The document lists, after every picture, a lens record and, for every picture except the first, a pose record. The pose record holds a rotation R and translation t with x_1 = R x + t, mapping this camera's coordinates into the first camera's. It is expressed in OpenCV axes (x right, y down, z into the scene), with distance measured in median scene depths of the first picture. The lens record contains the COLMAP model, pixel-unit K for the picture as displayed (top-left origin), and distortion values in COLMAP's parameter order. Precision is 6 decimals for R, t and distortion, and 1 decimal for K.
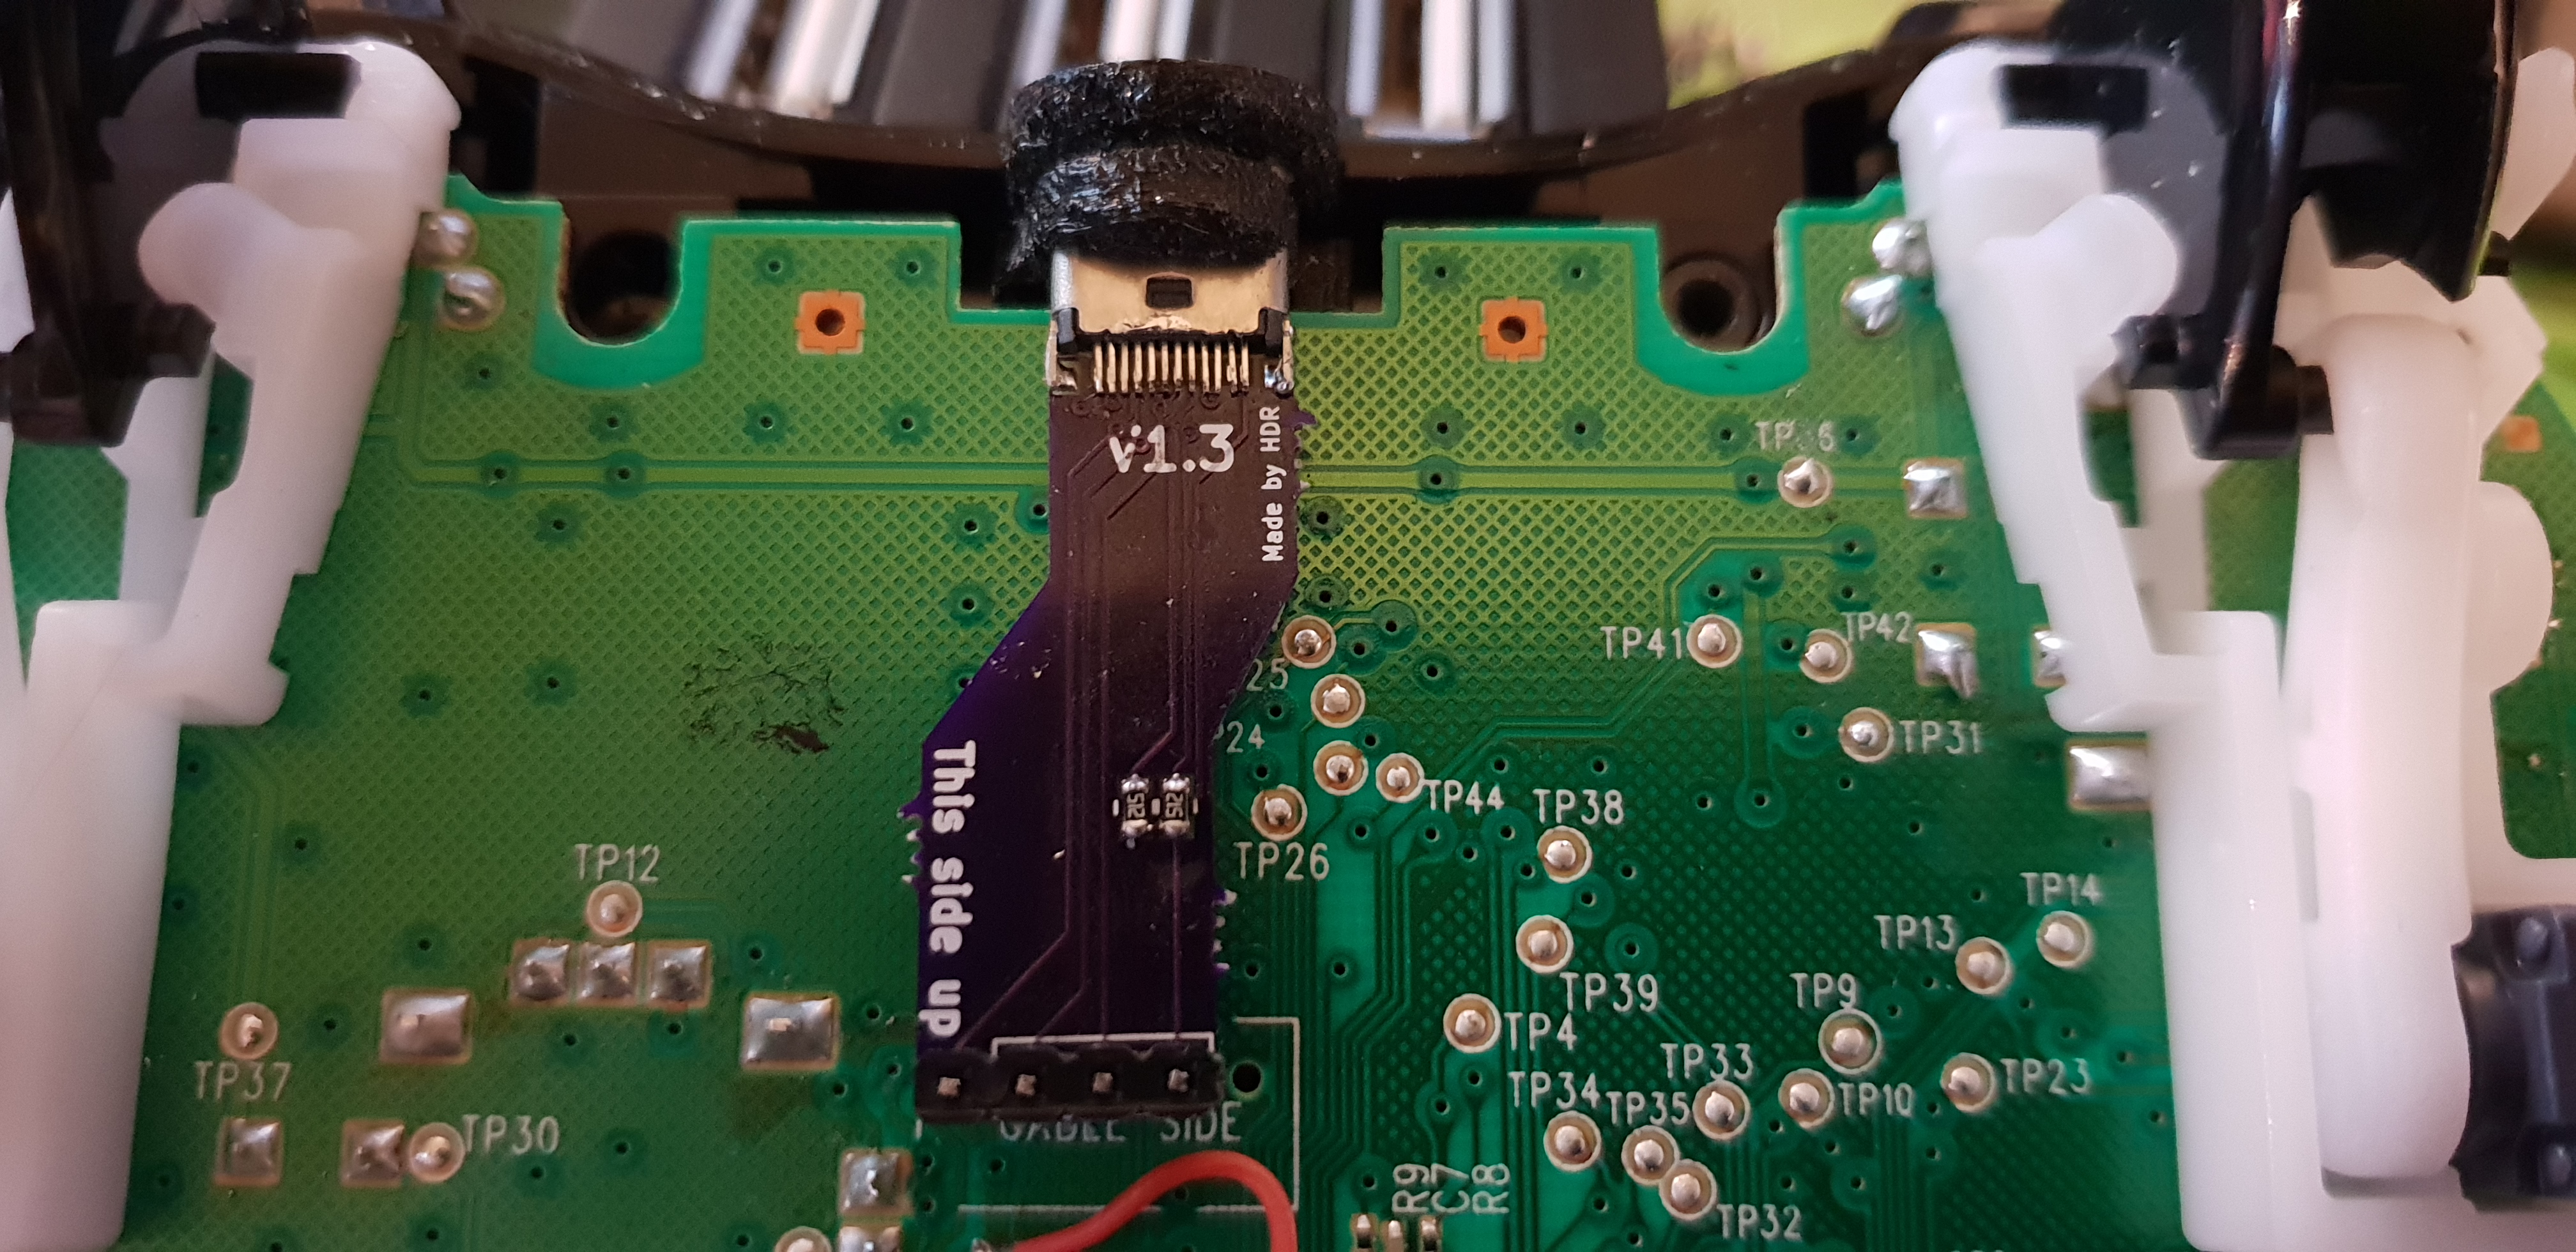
lens RADIAL K [[1814.1, 0, 1287.6], [0, 1814.1, 573.2], [0, 0, 1]] dist [0.006927, -0.071649]
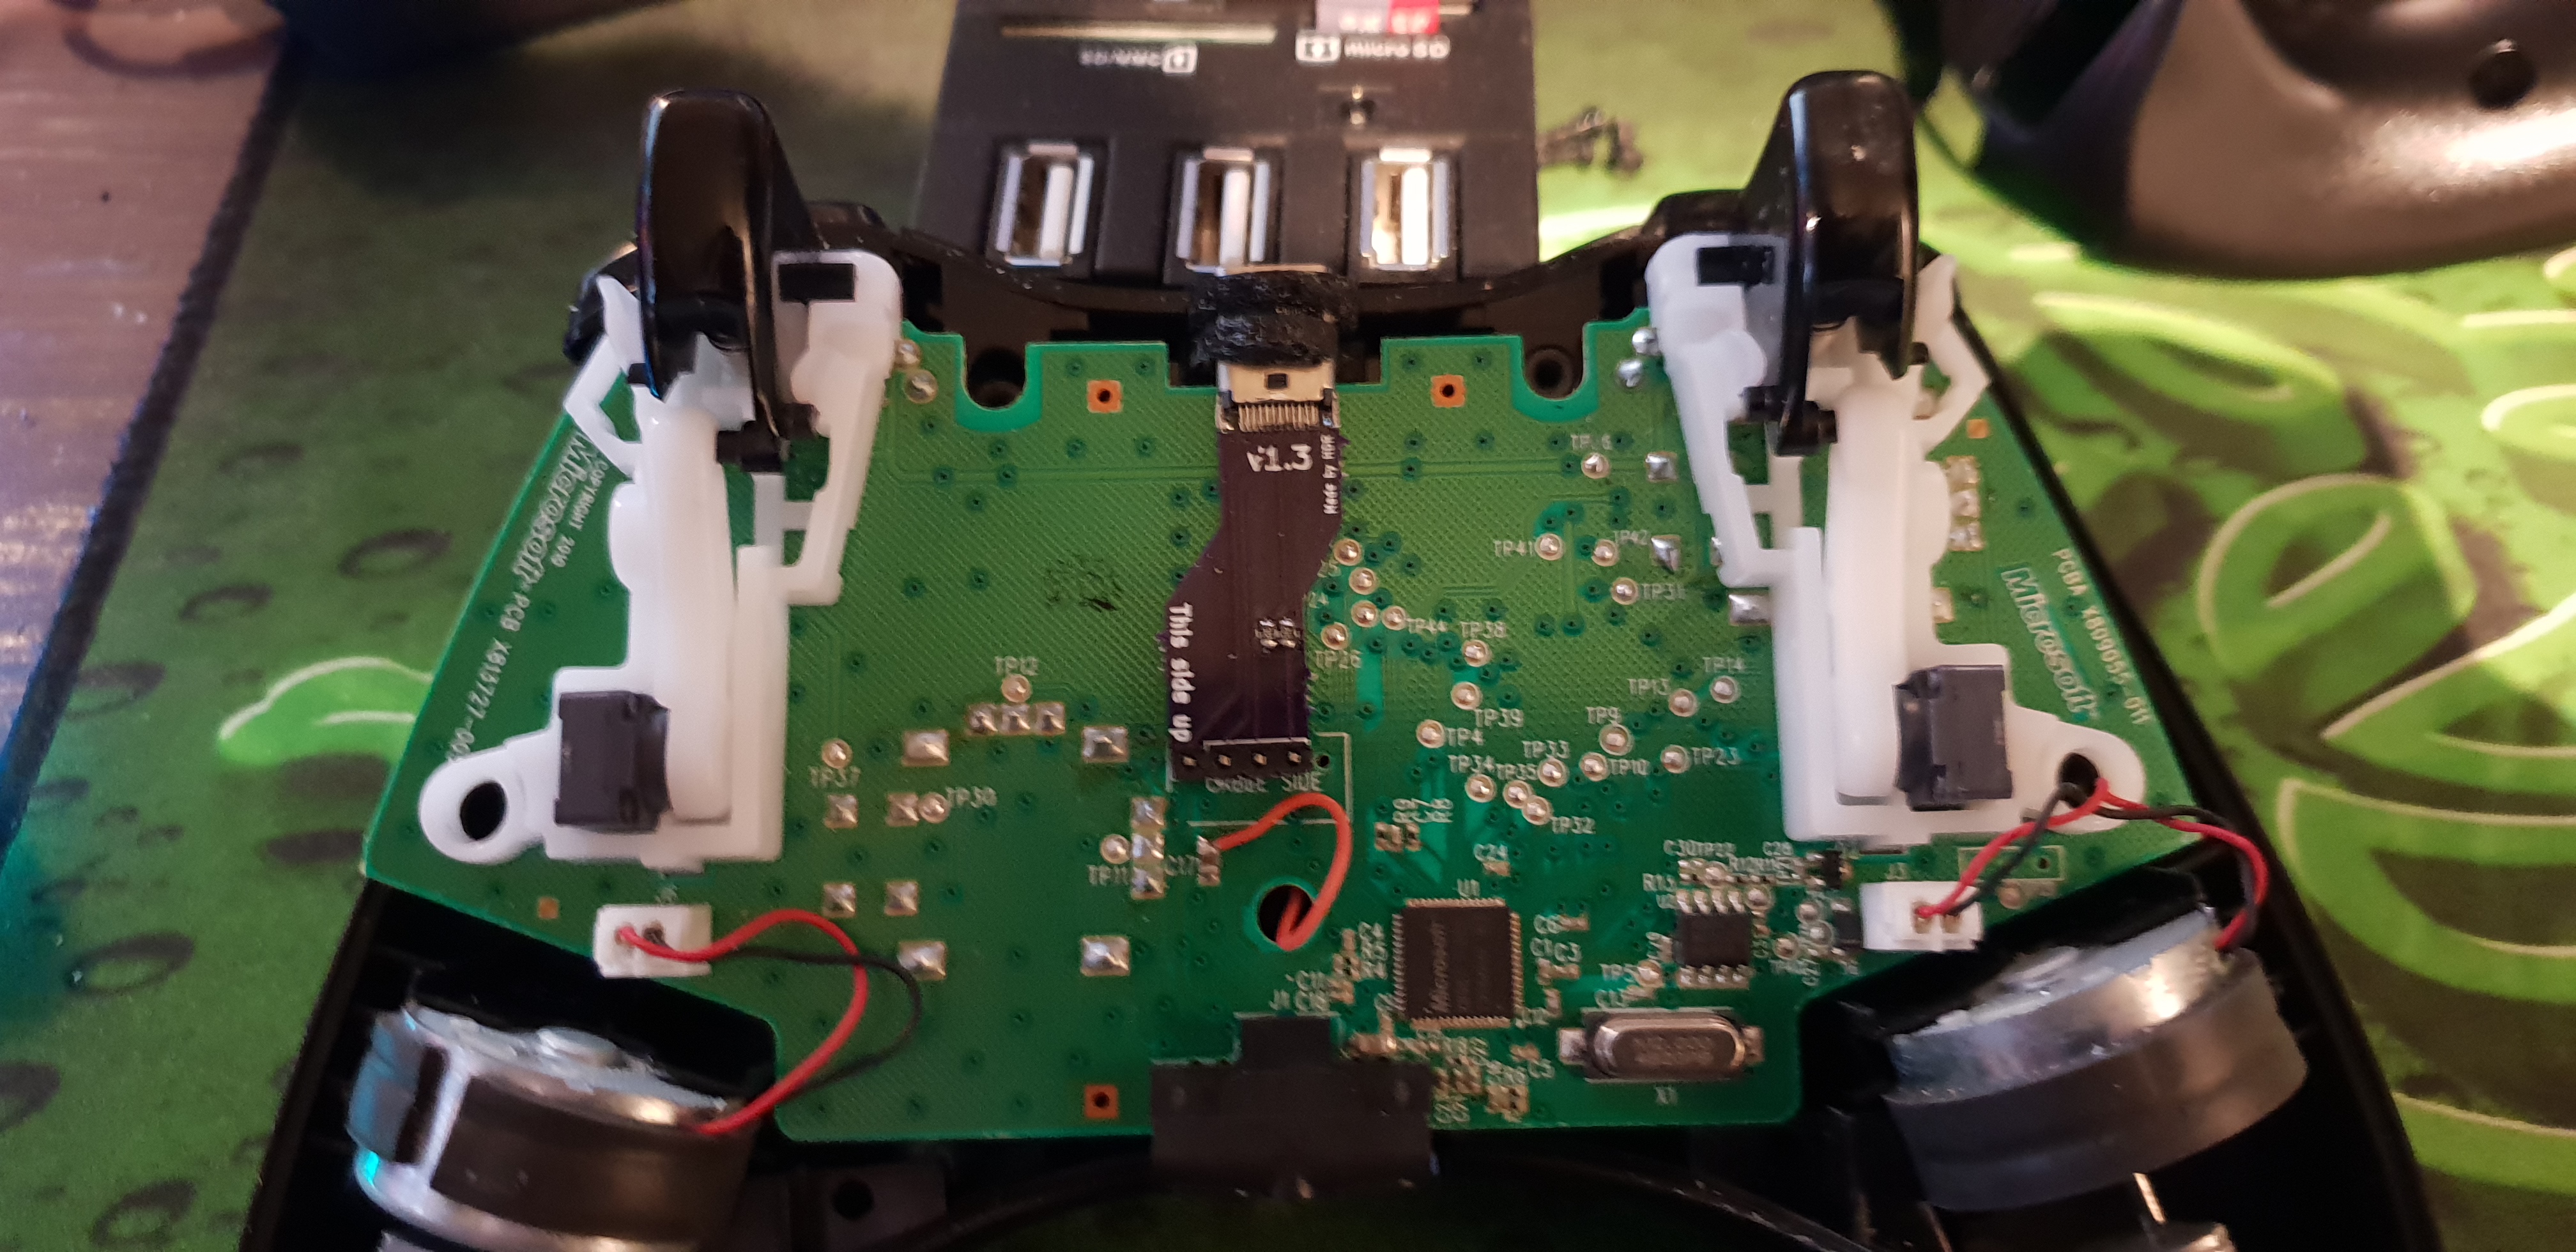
lens RADIAL K [[1814.1, 0, 1287.6], [0, 1814.1, 573.2], [0, 0, 1]] dist [0.006927, -0.071649]
pose [[0.999717, -0.022348, -0.008192, -0.040528], [0.022885, 0.997086, 0.072769, -0.087260], [0.006542, -0.072936, 0.997315, -1.027486]]
